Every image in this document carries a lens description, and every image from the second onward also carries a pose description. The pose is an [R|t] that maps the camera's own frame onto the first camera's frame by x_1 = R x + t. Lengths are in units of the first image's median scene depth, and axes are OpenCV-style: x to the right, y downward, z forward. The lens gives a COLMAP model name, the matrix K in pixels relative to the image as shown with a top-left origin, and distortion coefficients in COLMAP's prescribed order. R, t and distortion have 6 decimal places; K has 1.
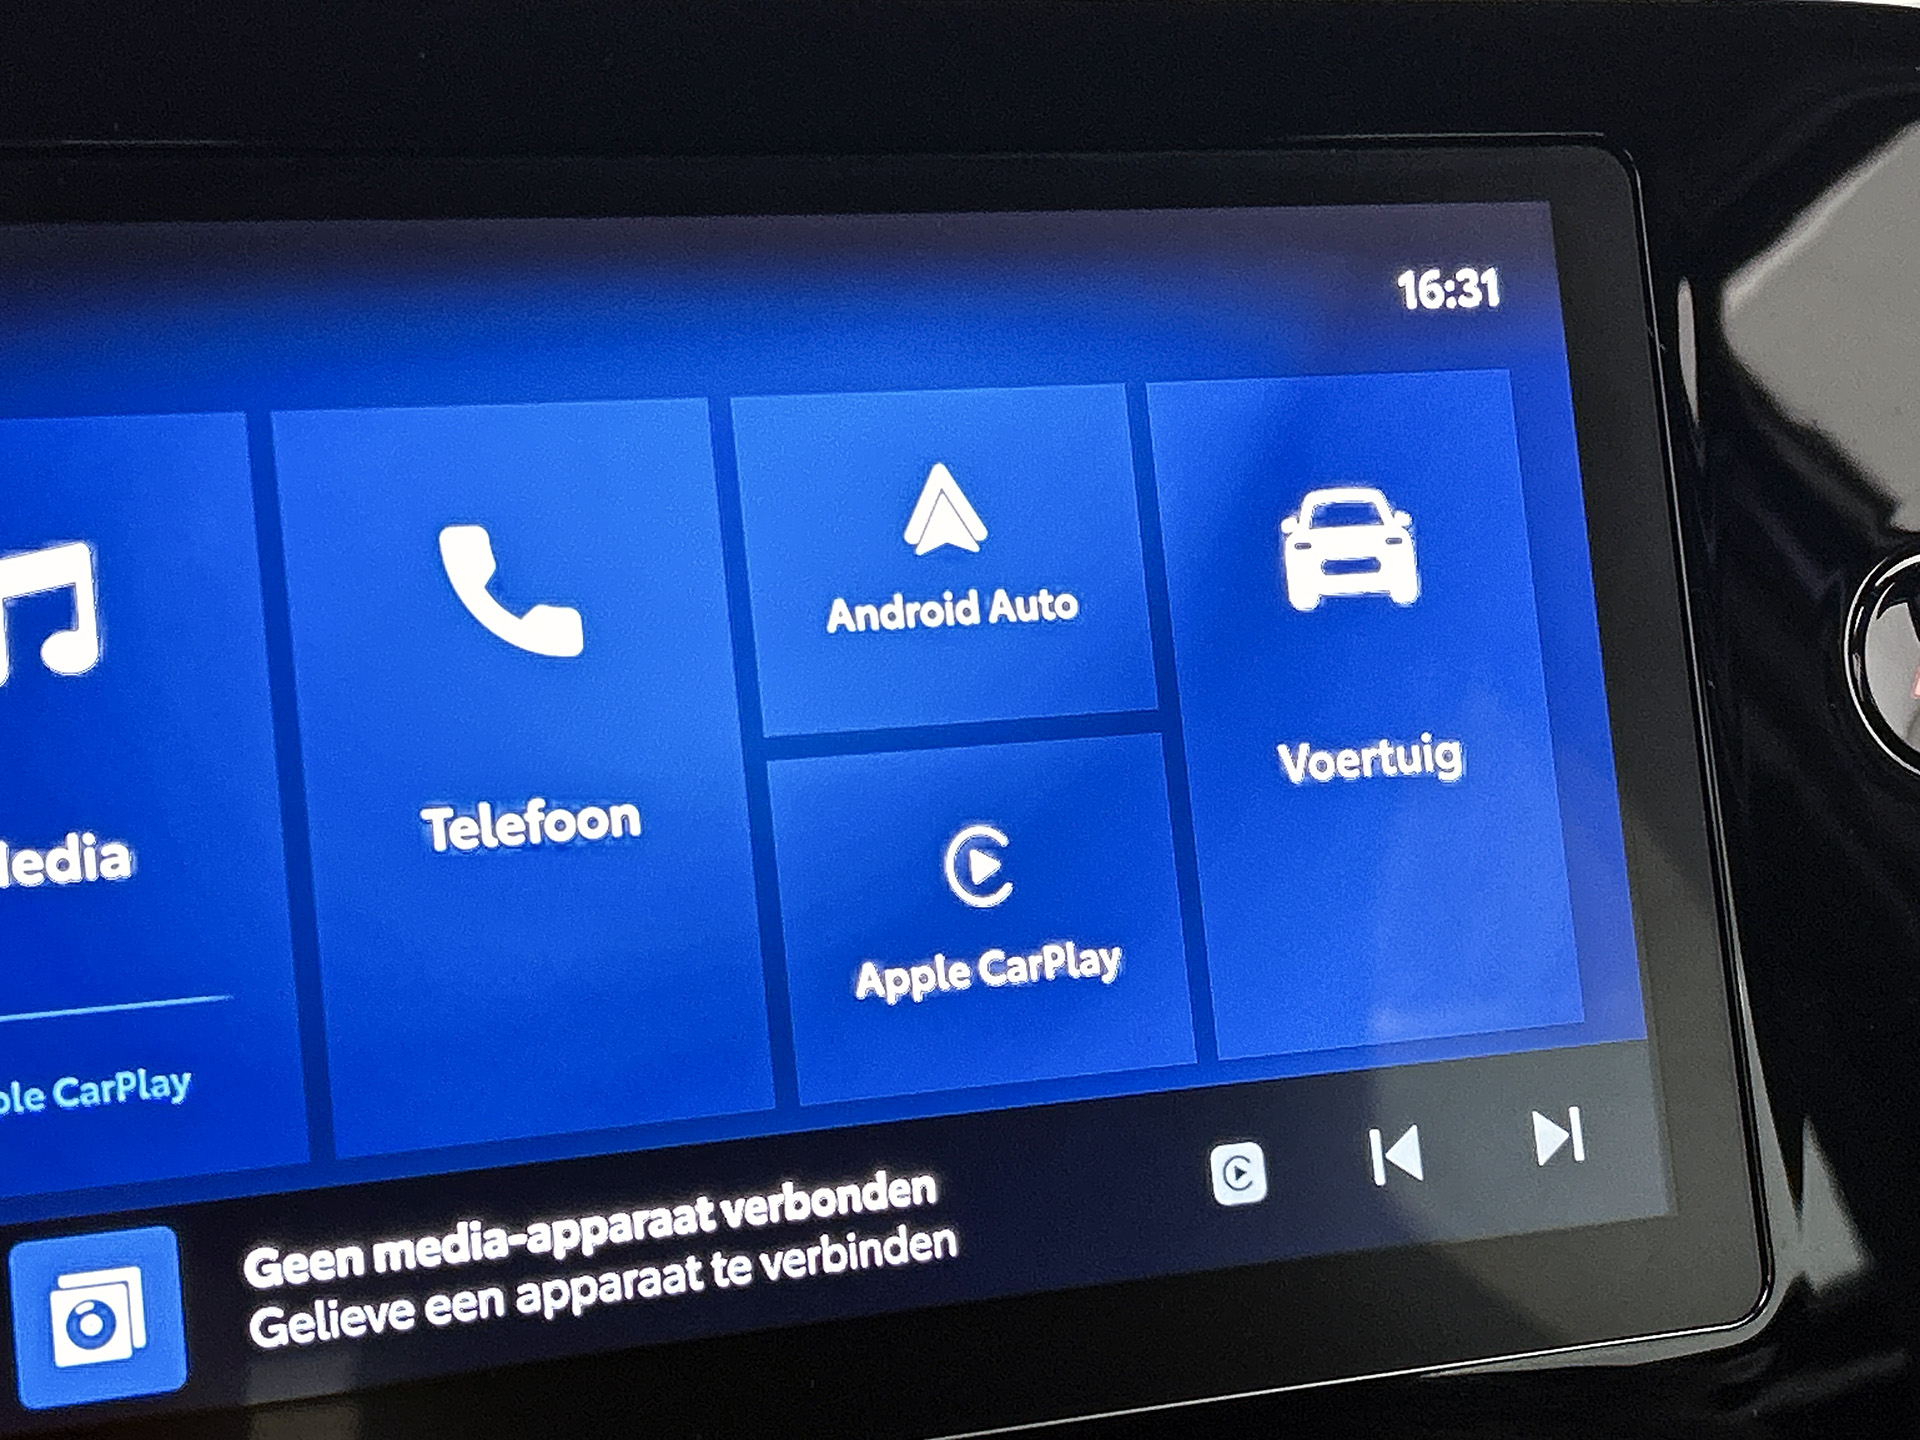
lens RADIAL K [[3587.3, 0, 969.2], [0, 3587.3, 722.3], [0, 0, 1]] dist [0.041872, 0.000000]
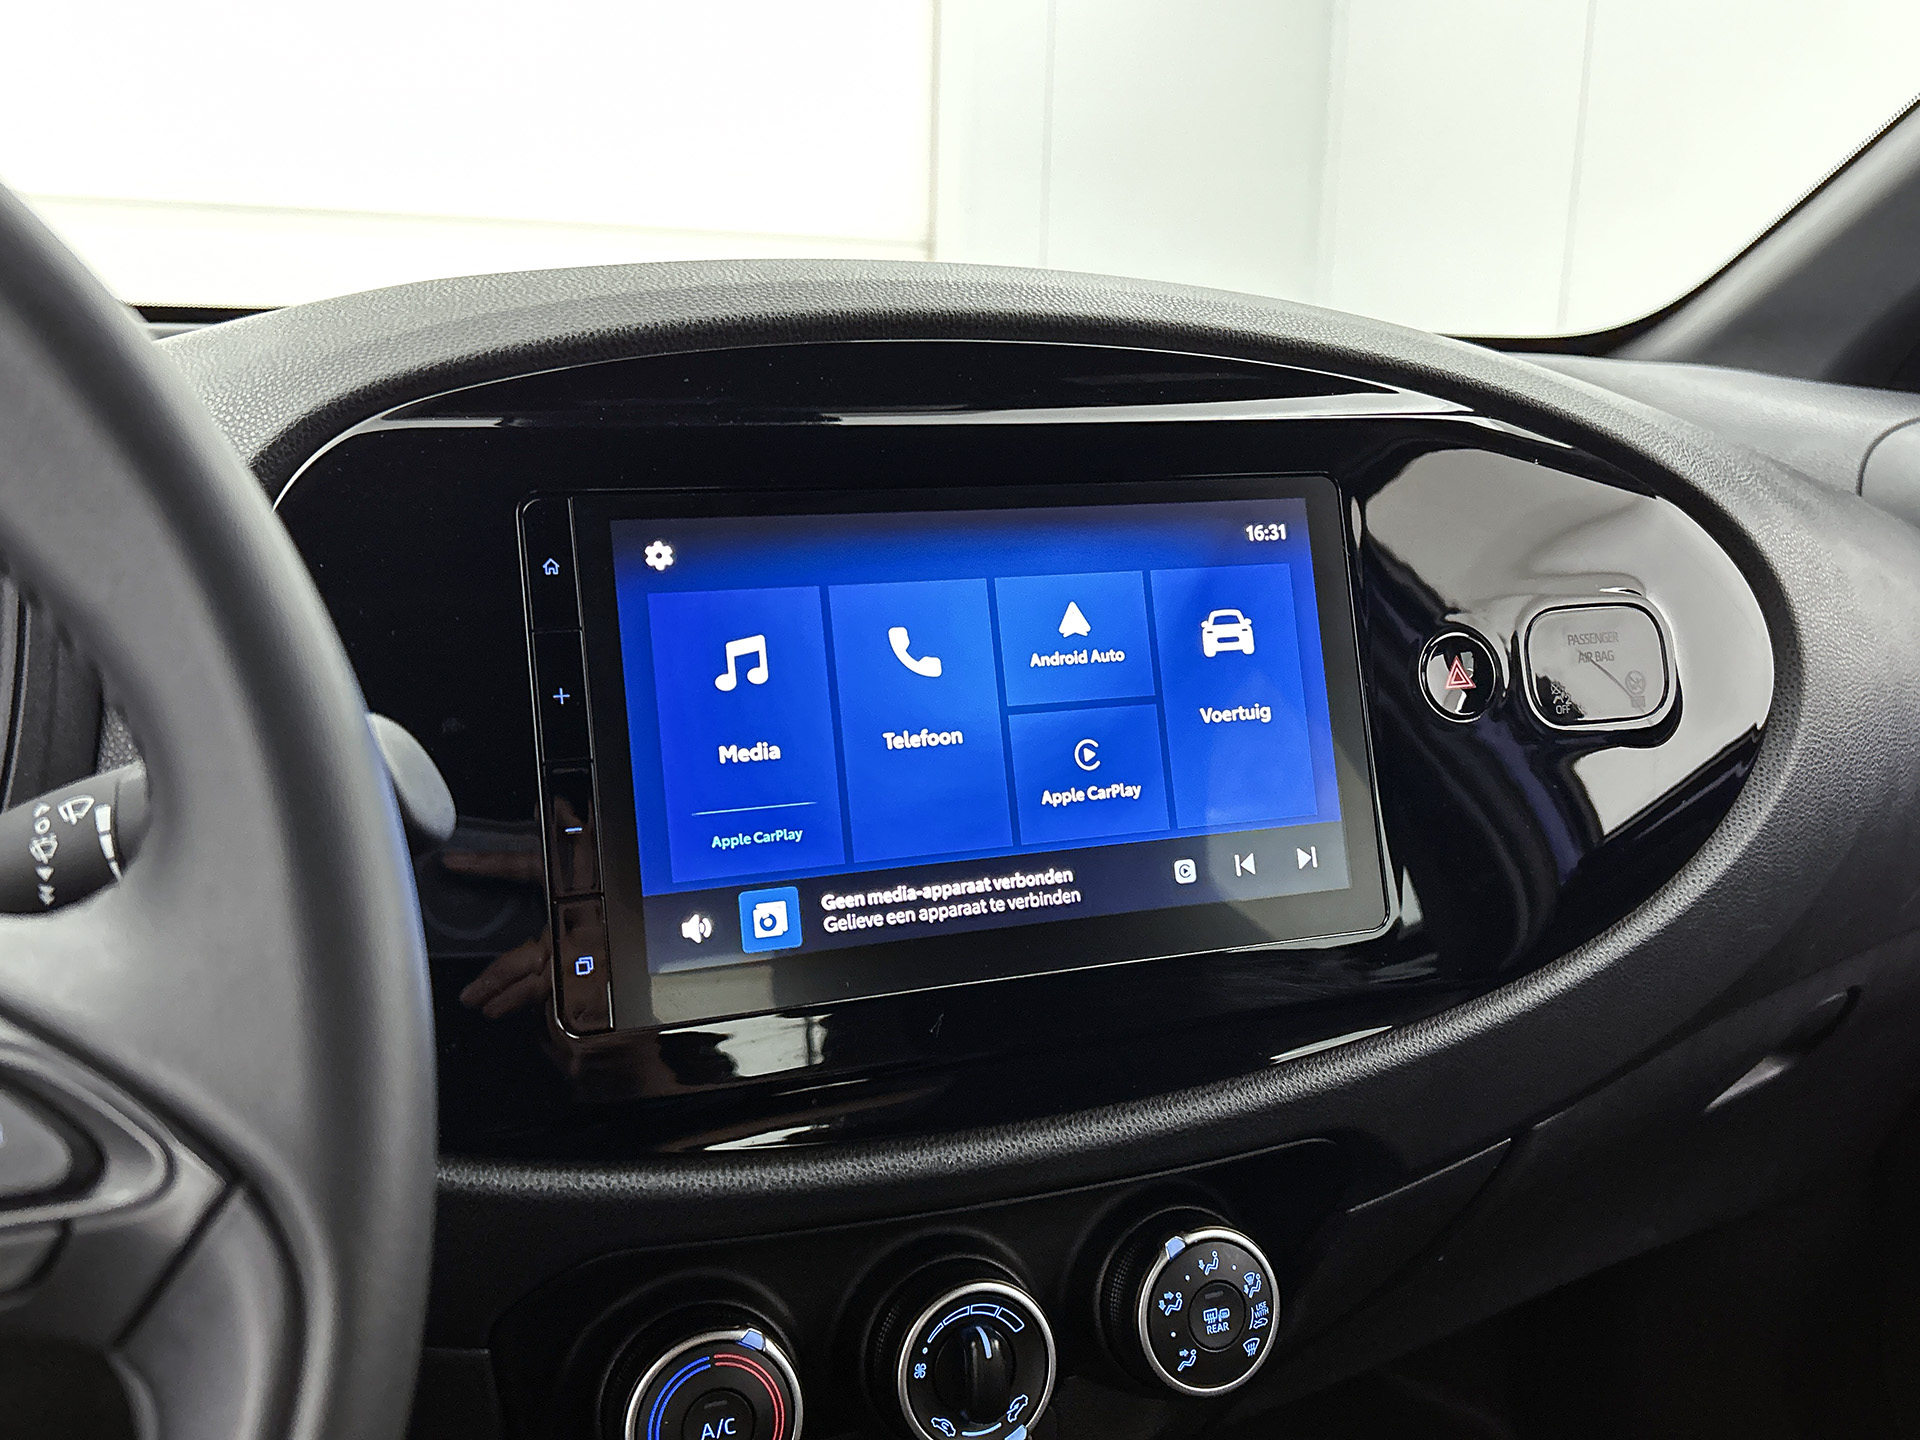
lens RADIAL K [[1680.9, 0, 943.4], [0, 1680.9, 713.4], [0, 0, 1]] dist [0.042193, -0.044243]
pose [[0.999305, 0.002070, -0.037214, -0.057738], [-0.001185, 0.999716, 0.023788, -0.019836], [0.037252, -0.023728, 0.999024, -0.244308]]
